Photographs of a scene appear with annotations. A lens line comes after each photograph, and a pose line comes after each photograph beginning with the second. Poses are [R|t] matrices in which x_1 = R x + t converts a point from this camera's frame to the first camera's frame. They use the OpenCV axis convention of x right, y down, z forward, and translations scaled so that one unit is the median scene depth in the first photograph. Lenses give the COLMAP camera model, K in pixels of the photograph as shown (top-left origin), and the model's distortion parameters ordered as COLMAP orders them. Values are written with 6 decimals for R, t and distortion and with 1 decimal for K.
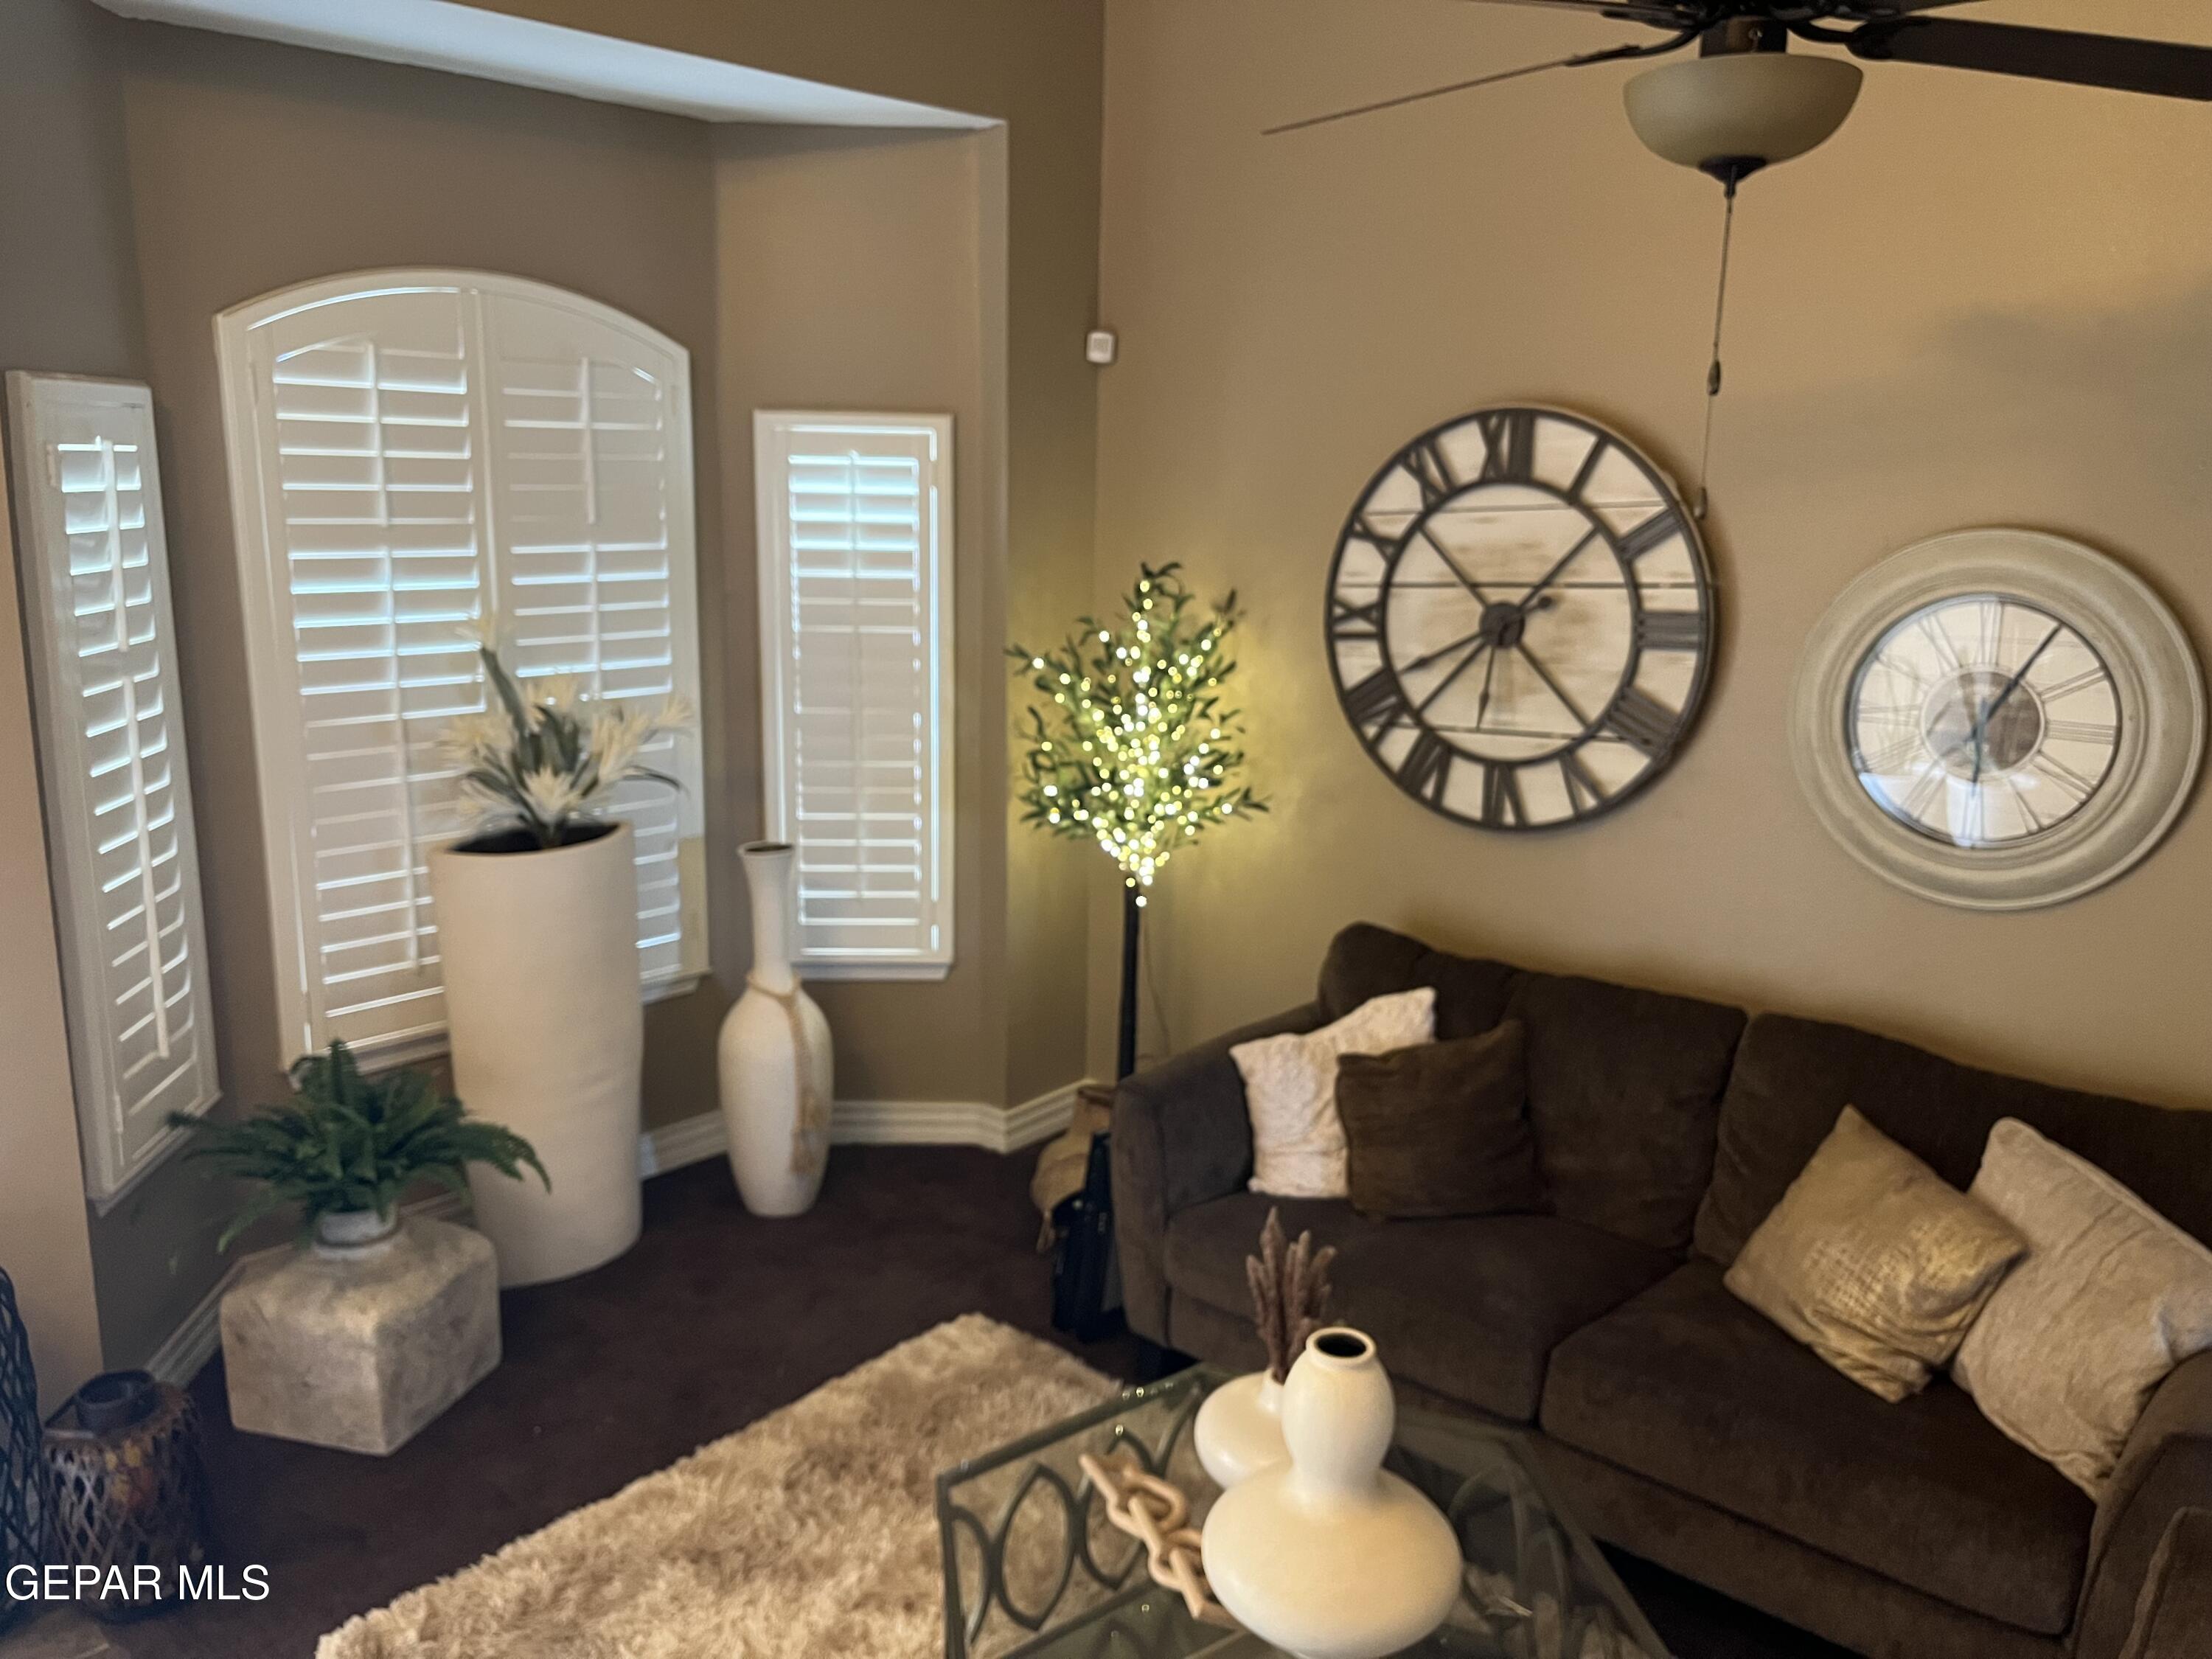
lens RADIAL K [[1715.8, 0, 1137.1], [0, 1715.8, 809.9], [0, 0, 1]] dist [0.099268, -0.147430]
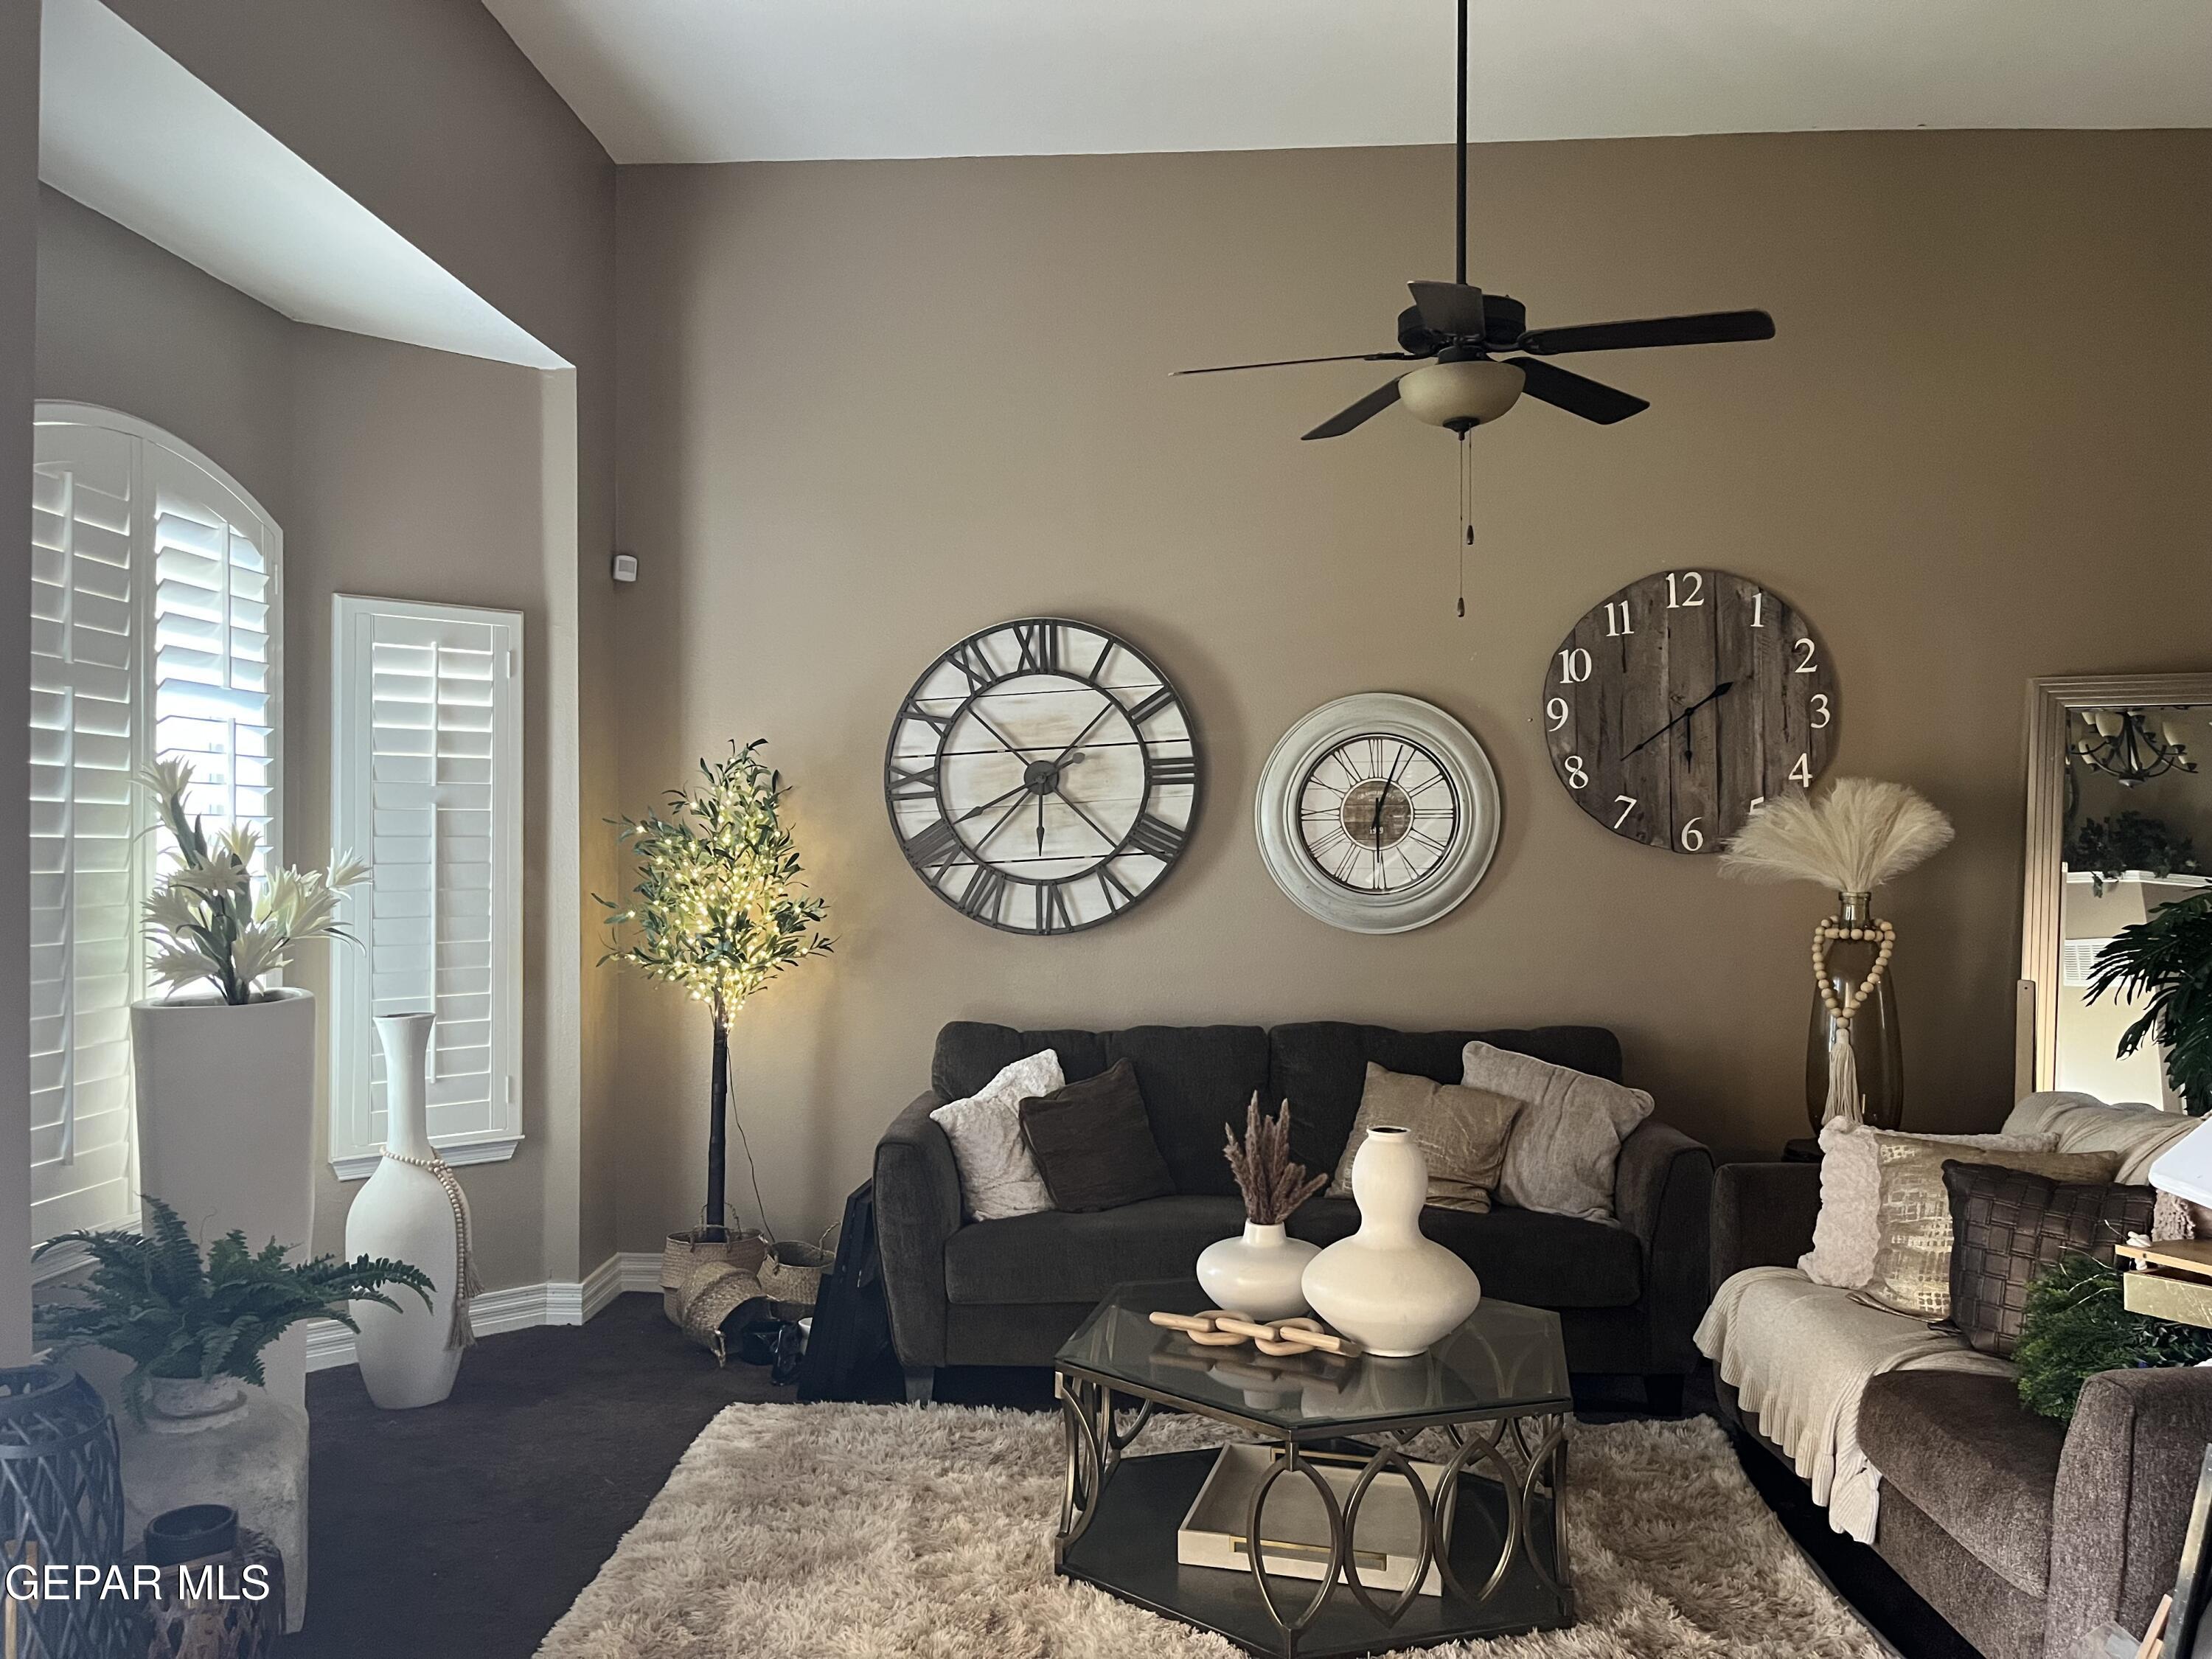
lens RADIAL K [[1674.8, 0, 1106.0], [0, 1674.8, 829.5], [0, 0, 1]] dist [0.099965, -0.131866]
pose [[0.783500, -0.016749, 0.621167, -0.562067], [0.141490, 0.978187, -0.152090, 0.137457], [-0.605069, 0.207051, 0.768779, -0.015649]]
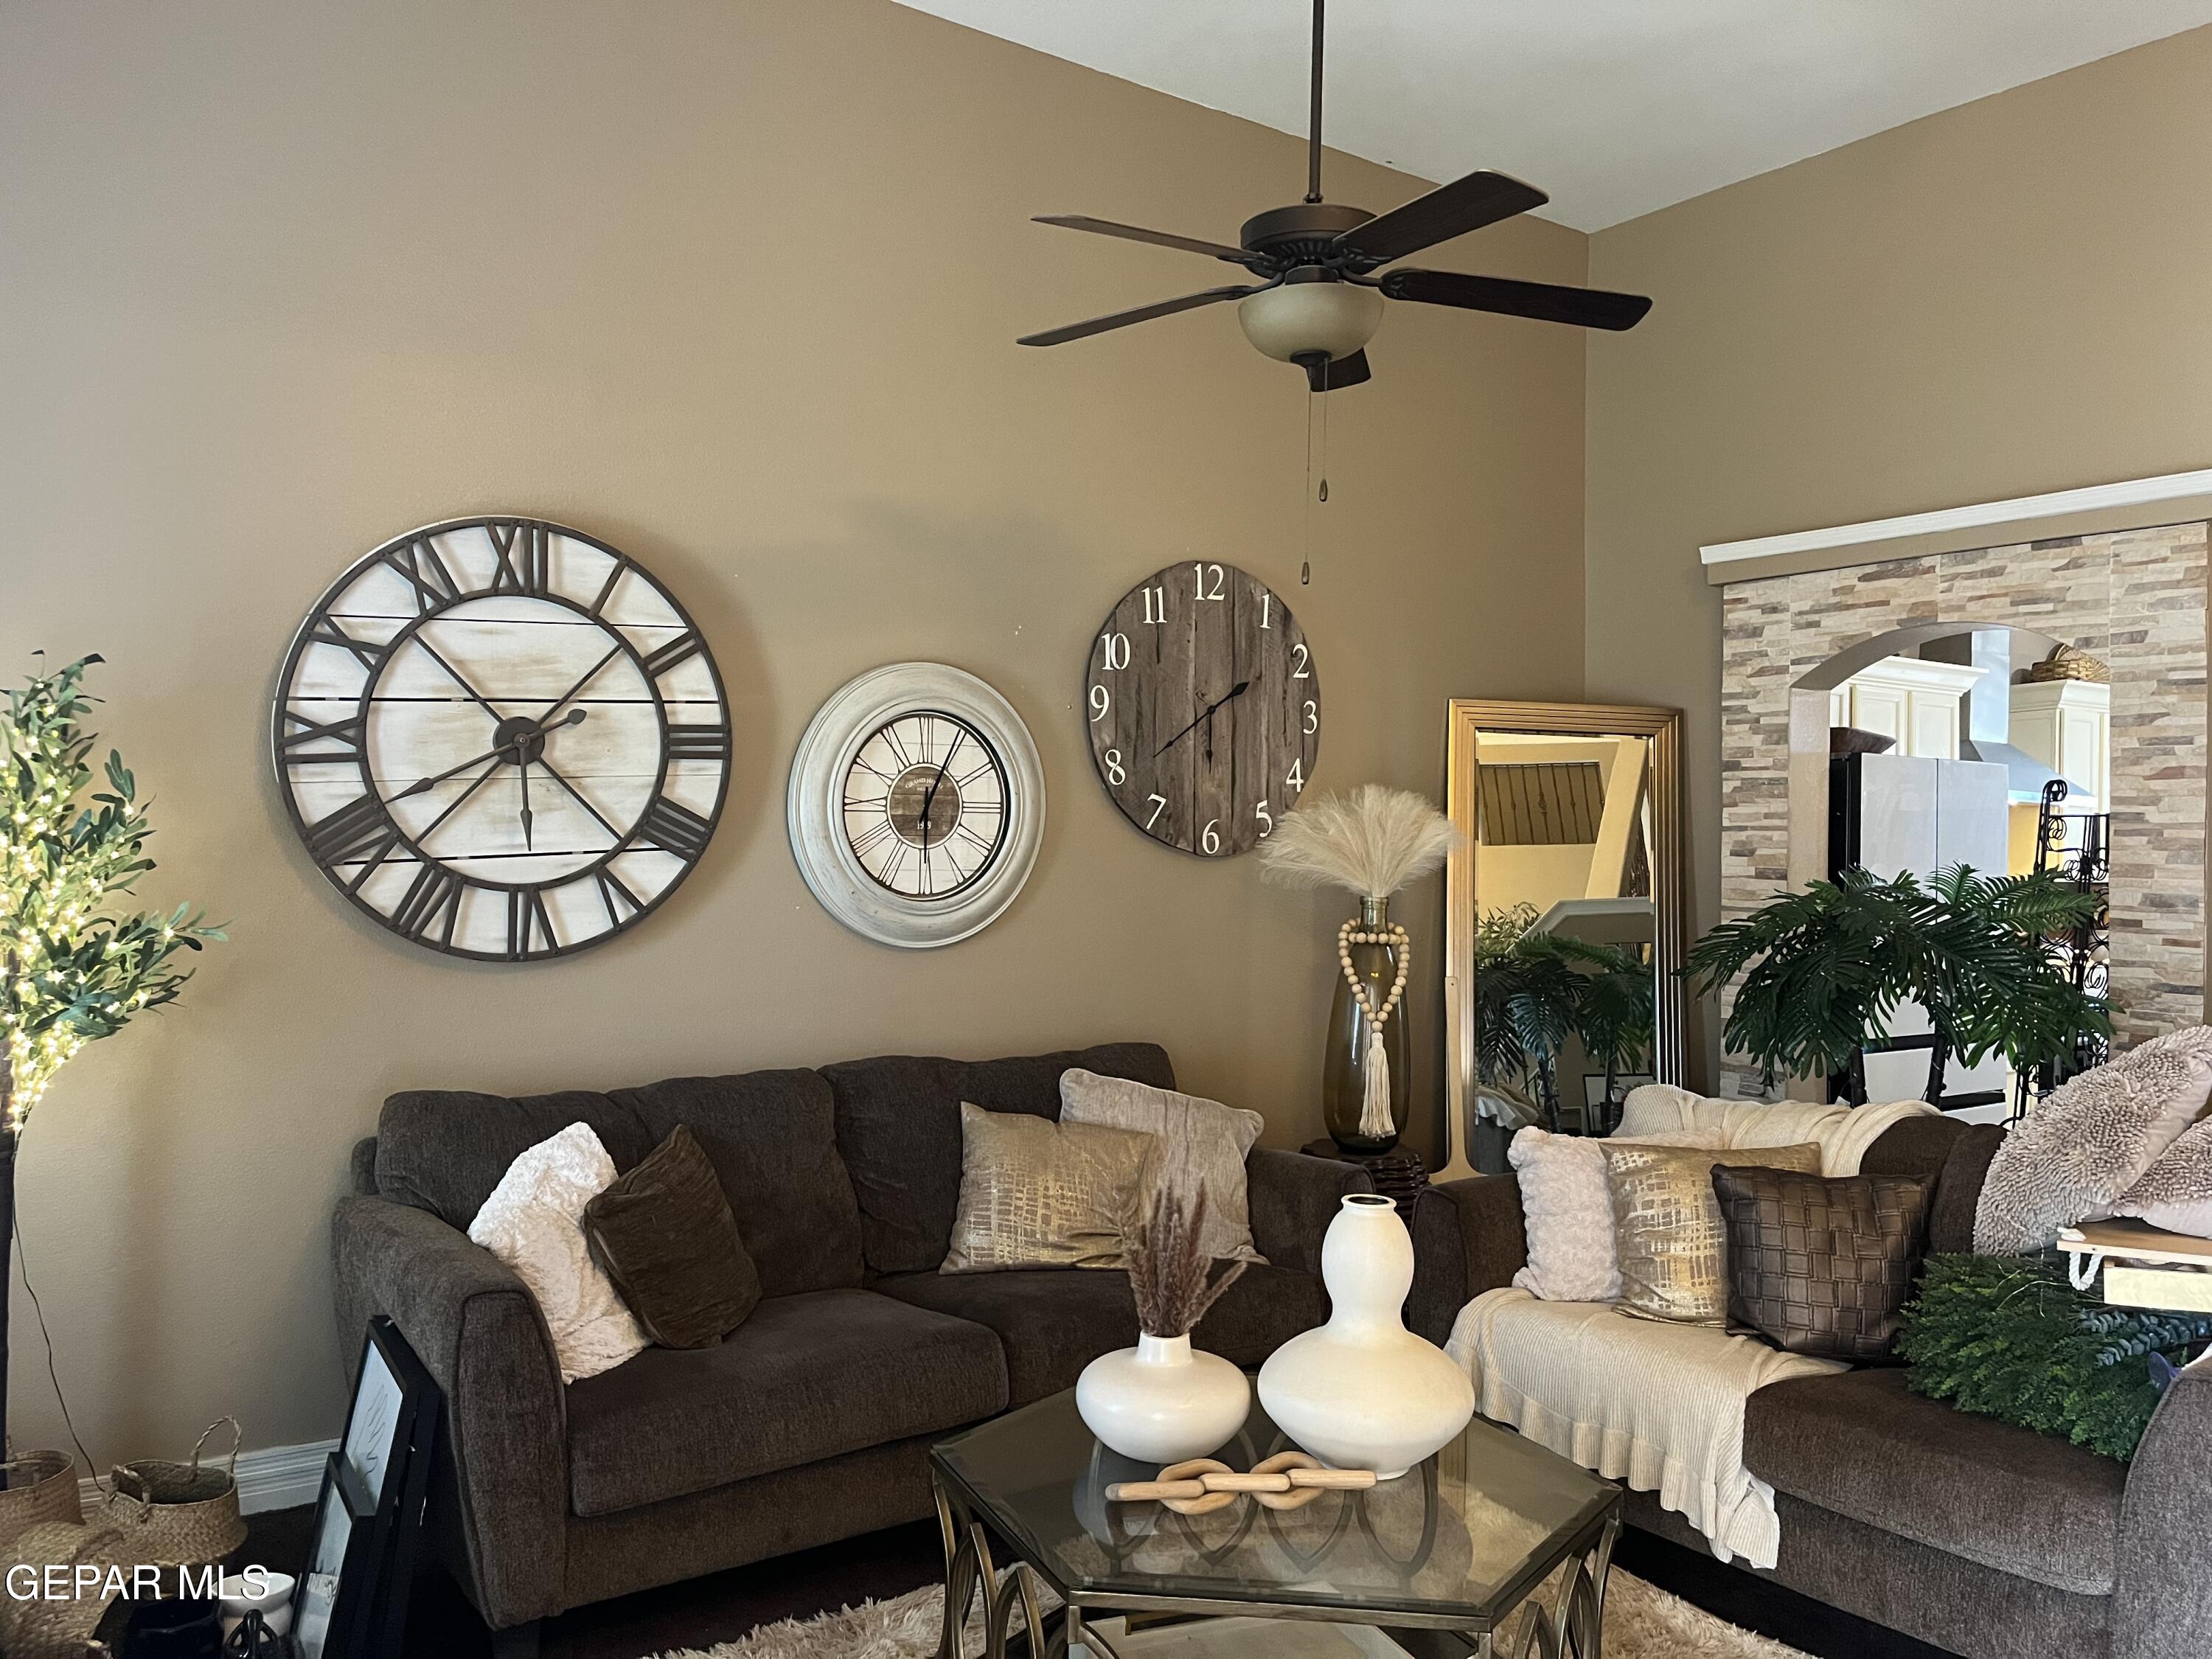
lens RADIAL K [[1674.8, 0, 1106.0], [0, 1674.8, 829.5], [0, 0, 1]] dist [0.099965, -0.131866]
pose [[0.242815, -0.009517, 0.970026, -0.626820], [0.180495, 0.982934, -0.035538, 0.032821], [-0.953133, 0.183714, 0.240389, 0.482395]]
